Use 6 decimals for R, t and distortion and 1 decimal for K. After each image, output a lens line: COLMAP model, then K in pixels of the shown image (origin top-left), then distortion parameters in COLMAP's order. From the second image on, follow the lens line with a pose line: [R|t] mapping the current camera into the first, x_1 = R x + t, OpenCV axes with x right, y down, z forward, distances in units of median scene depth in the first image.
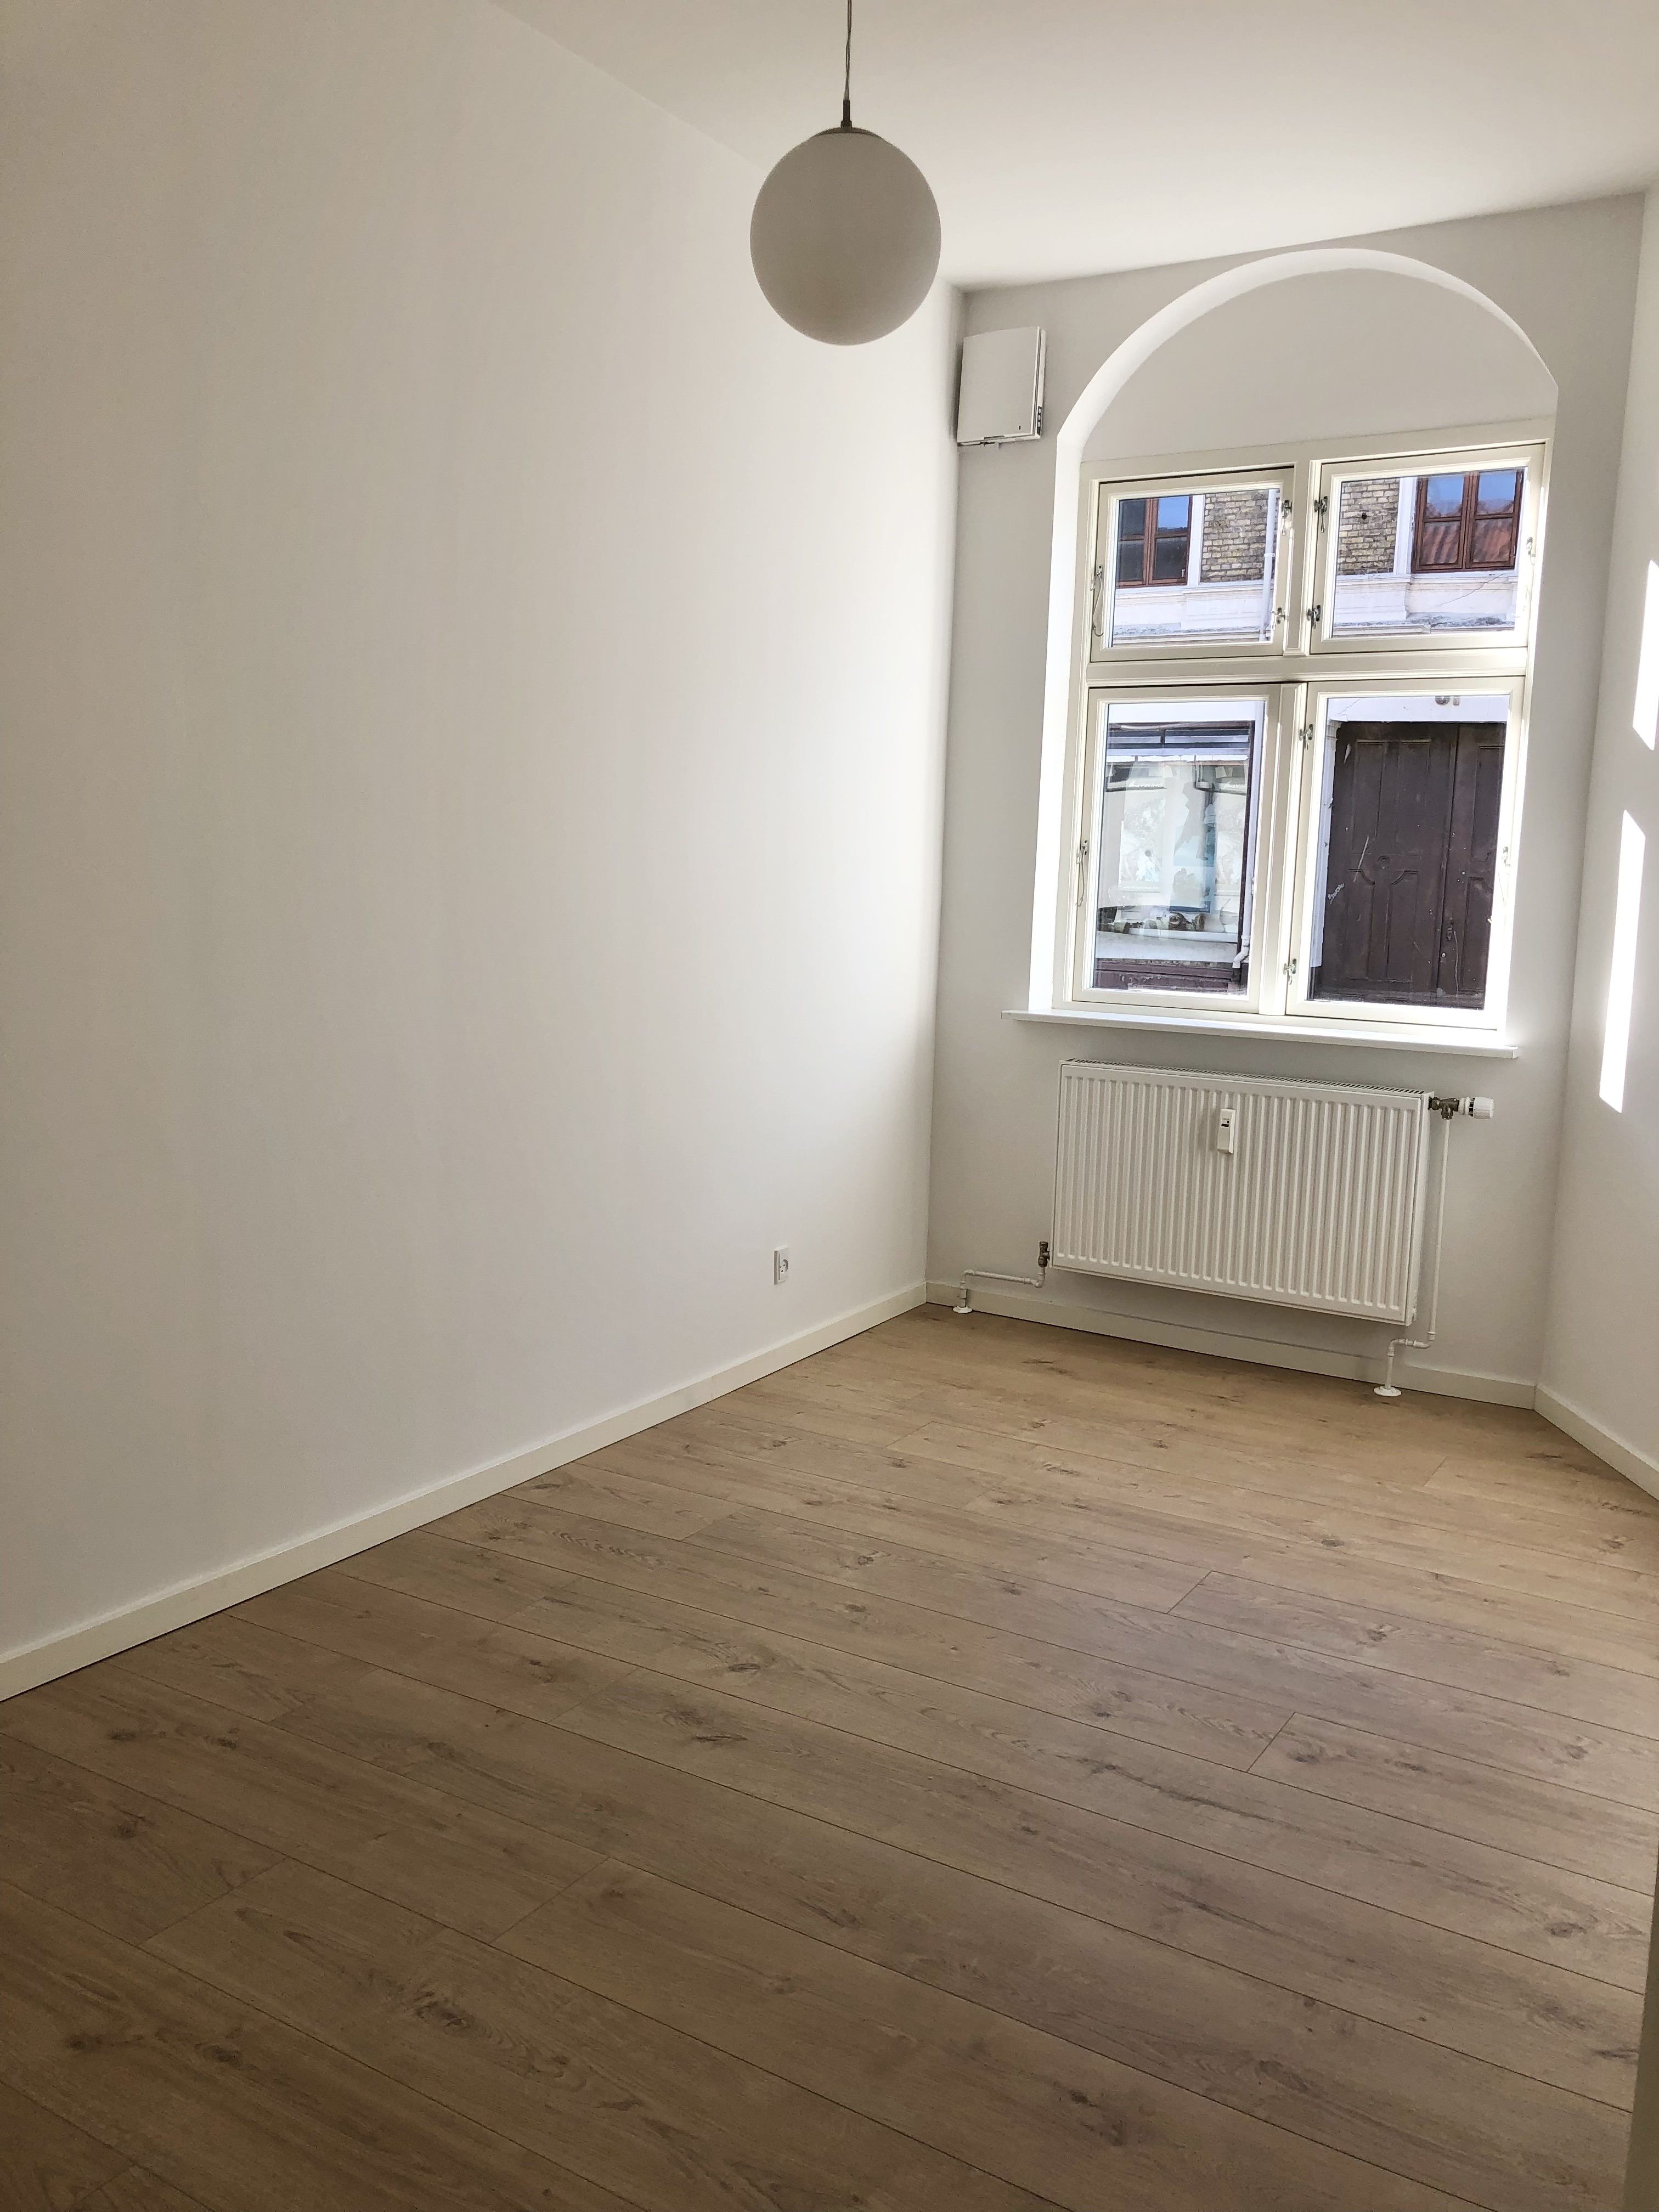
lens RADIAL K [[1941.6, 0, 829.3], [0, 1941.6, 1095.8], [0, 0, 1]] dist [0.113156, -0.119336]
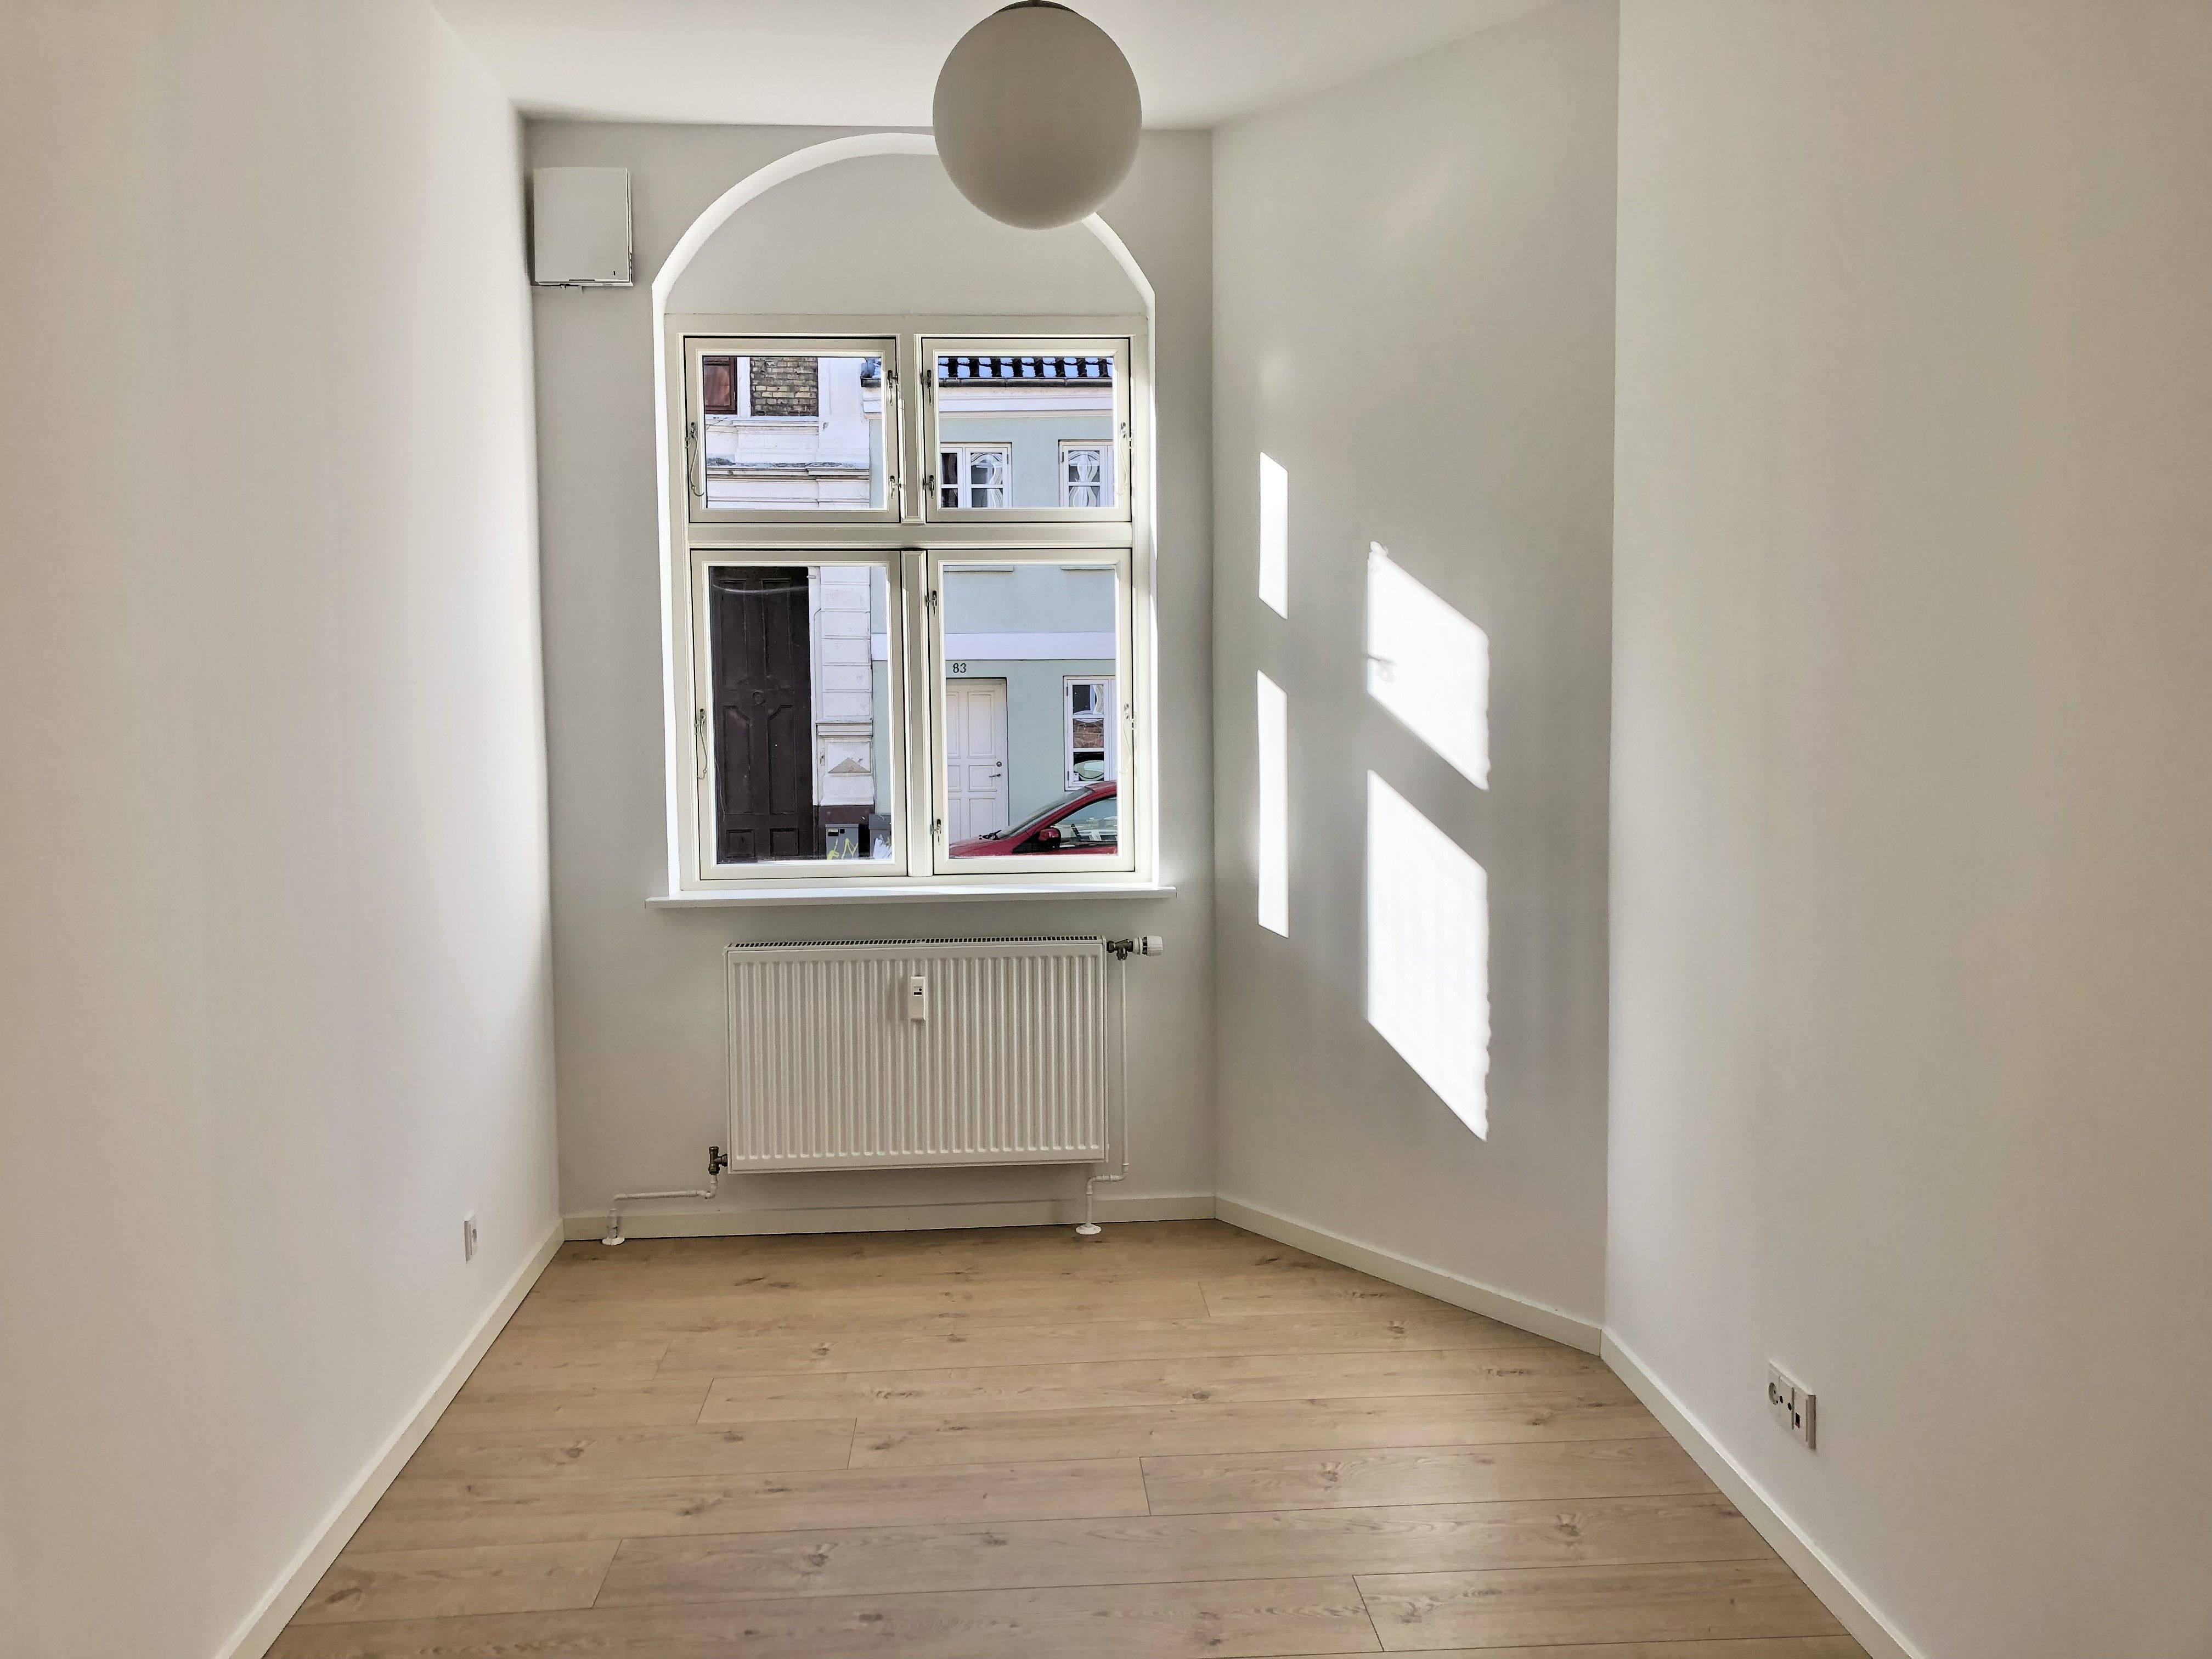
lens RADIAL K [[1941.6, 0, 1117.3], [0, 1941.6, 792.0], [0, 0, 1]] dist [0.113156, -0.119336]
pose [[0.805121, -0.076888, 0.588106, -0.289547], [0.109687, 0.993760, -0.020240, -0.055958], [-0.582880, 0.080803, 0.808530, 0.142221]]
